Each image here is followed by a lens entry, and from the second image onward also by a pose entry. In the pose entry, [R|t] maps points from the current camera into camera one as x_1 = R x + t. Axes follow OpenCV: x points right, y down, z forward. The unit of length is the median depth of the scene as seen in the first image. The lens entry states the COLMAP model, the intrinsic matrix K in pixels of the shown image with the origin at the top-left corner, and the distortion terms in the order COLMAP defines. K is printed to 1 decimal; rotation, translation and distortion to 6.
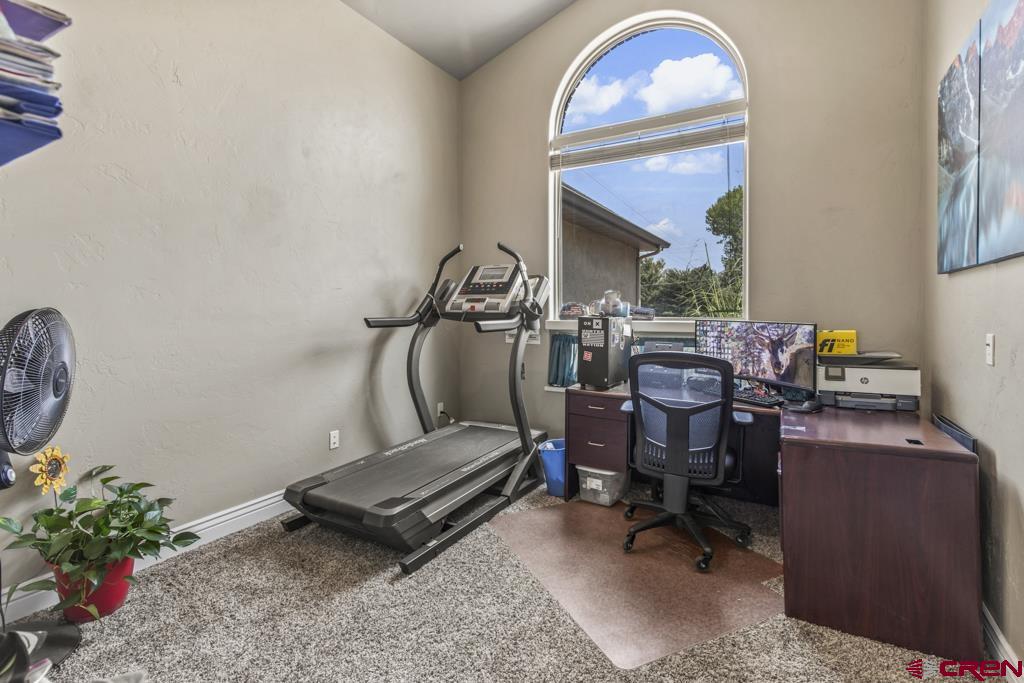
lens RADIAL K [[482.6, 0, 518.2], [0, 482.6, 315.3], [0, 0, 1]] dist [0.003042, -0.000413]
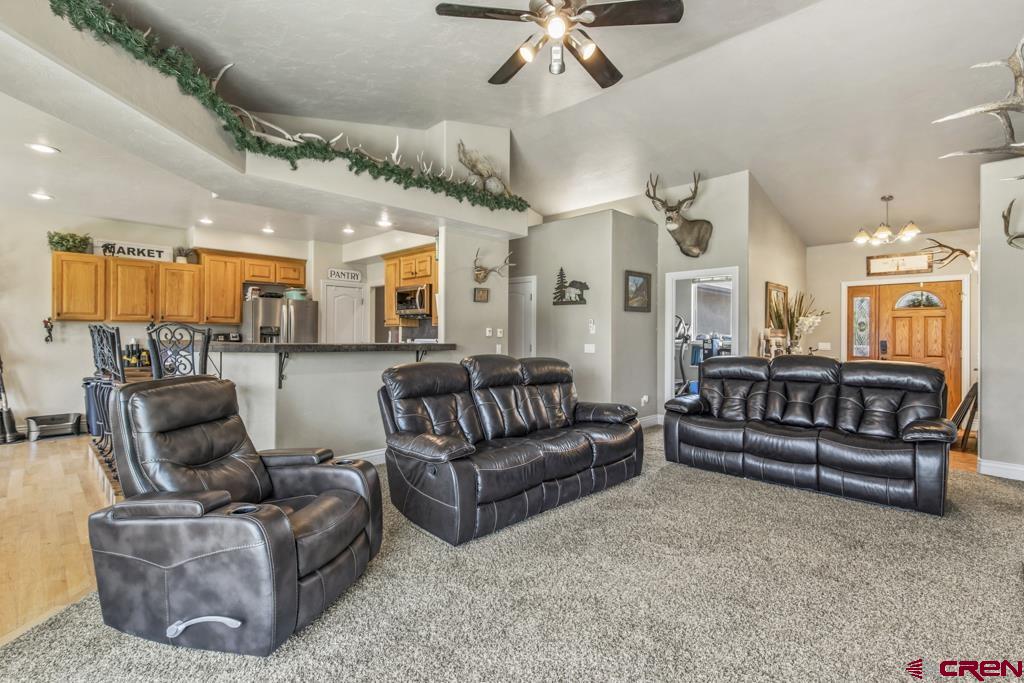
lens RADIAL K [[482.6, 0, 521.6], [0, 482.6, 337.3], [0, 0, 1]] dist [0.003042, -0.000413]
pose [[0.970961, 0.003797, -0.239207, -0.248533], [-0.004862, 0.999981, -0.003864, 0.008744], [0.239187, 0.004914, 0.970961, -2.149026]]
